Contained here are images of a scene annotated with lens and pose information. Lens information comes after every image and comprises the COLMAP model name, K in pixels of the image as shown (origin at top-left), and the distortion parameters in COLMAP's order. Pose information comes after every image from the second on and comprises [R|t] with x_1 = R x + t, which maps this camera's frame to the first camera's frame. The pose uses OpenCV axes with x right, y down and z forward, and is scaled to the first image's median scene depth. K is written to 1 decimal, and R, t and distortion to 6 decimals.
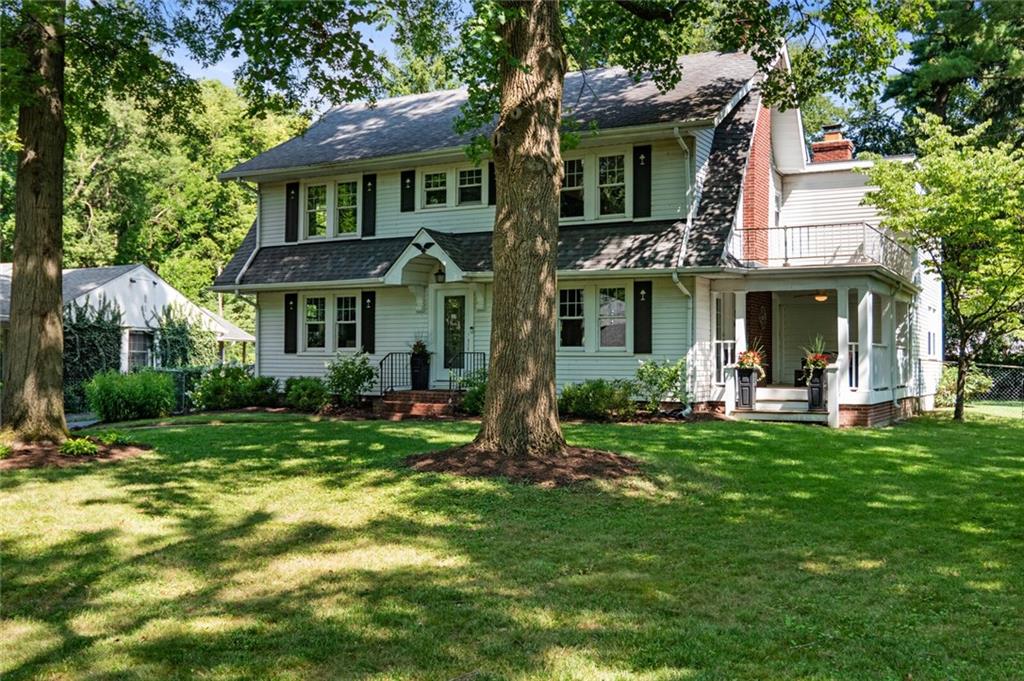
lens RADIAL K [[1044.6, 0, 512.0], [0, 1044.6, 340.5], [0, 0, 1]] dist [-0.130547, -0.000690]
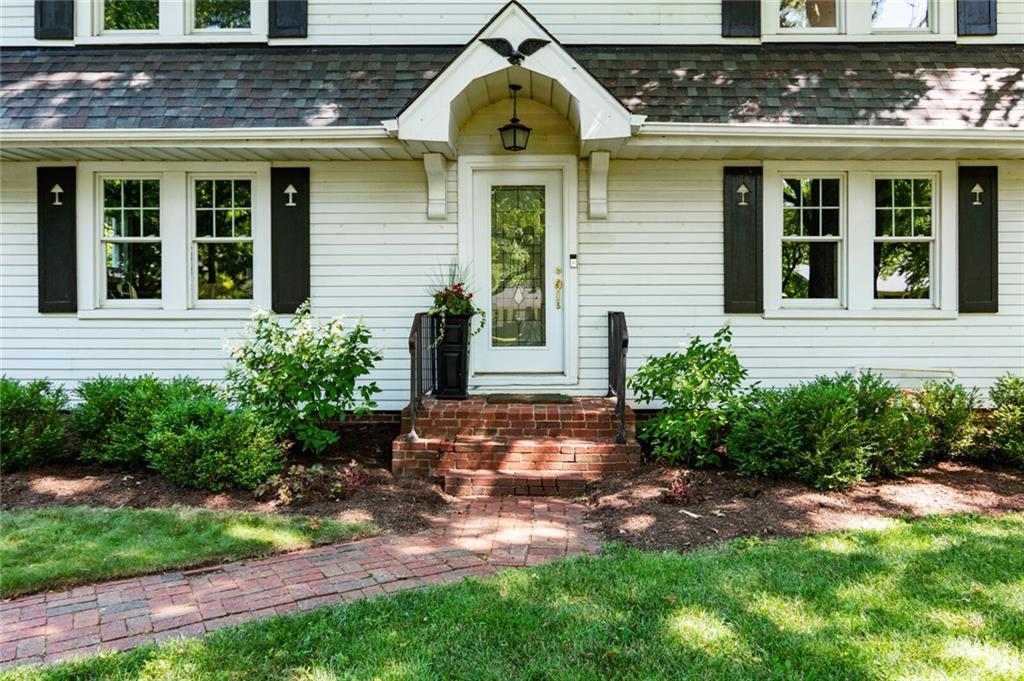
lens RADIAL K [[779.7, 0, 512.4], [0, 779.7, 305.4], [0, 0, 1]] dist [-0.009955, -0.004594]
pose [[0.880260, -0.011609, 0.474349, -0.215418], [-0.004324, 0.999463, 0.032484, -0.001611], [-0.474471, -0.030645, 0.879737, 0.693797]]
